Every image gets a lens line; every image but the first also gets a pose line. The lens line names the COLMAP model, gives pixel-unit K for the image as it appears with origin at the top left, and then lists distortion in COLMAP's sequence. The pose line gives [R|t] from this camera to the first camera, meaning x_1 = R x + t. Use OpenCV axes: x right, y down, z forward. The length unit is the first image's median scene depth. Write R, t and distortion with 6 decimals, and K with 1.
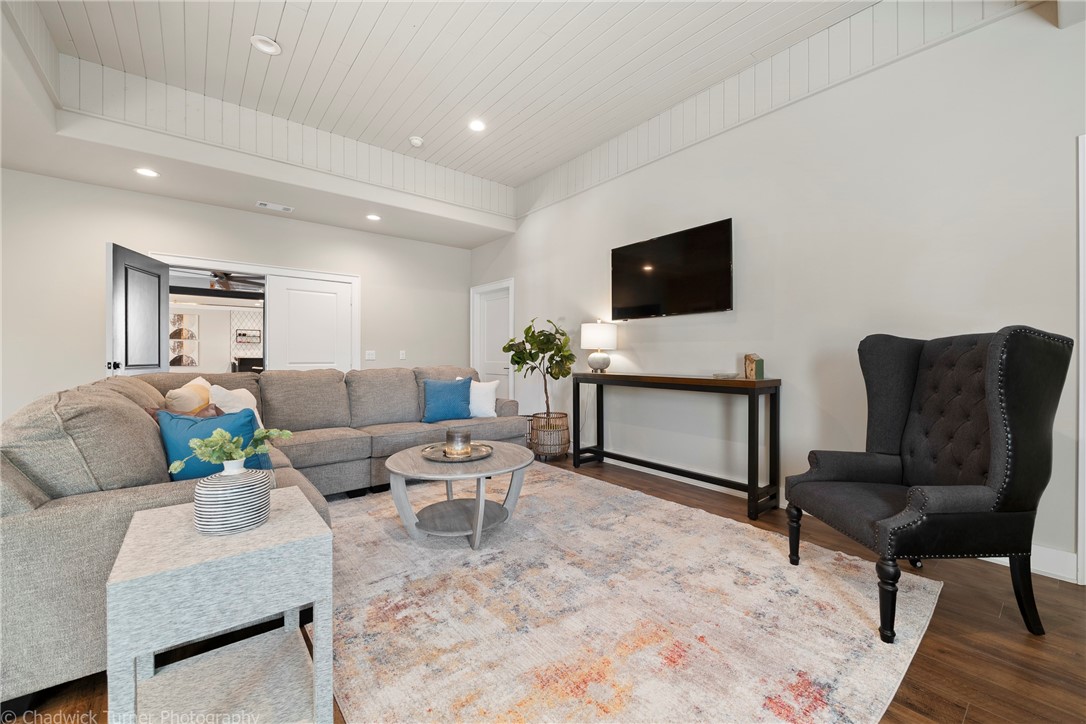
lens RADIAL K [[429.6, 0, 541.8], [0, 429.6, 358.4], [0, 0, 1]] dist [-0.003006, -0.000980]
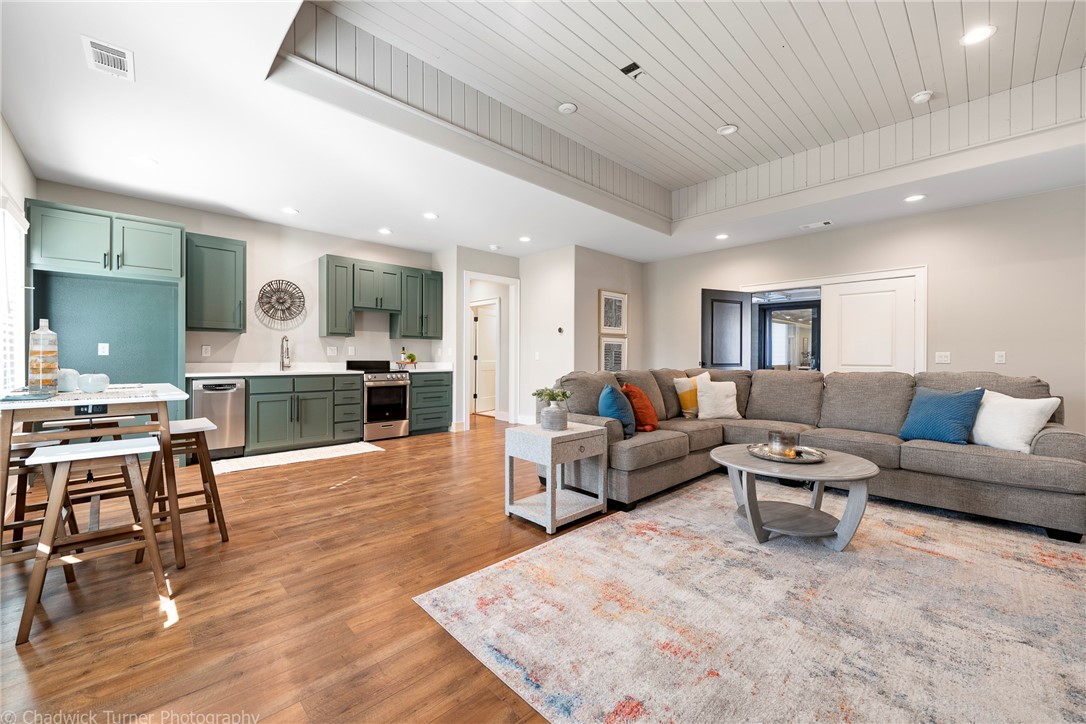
lens RADIAL K [[429.6, 0, 542.5], [0, 429.6, 357.9], [0, 0, 1]] dist [-0.003006, -0.000980]
pose [[0.081118, 0.000632, -0.996704, 0.849931], [-0.009125, 0.999958, -0.000109, 0.000377], [0.996663, 0.009104, 0.081120, 0.390631]]
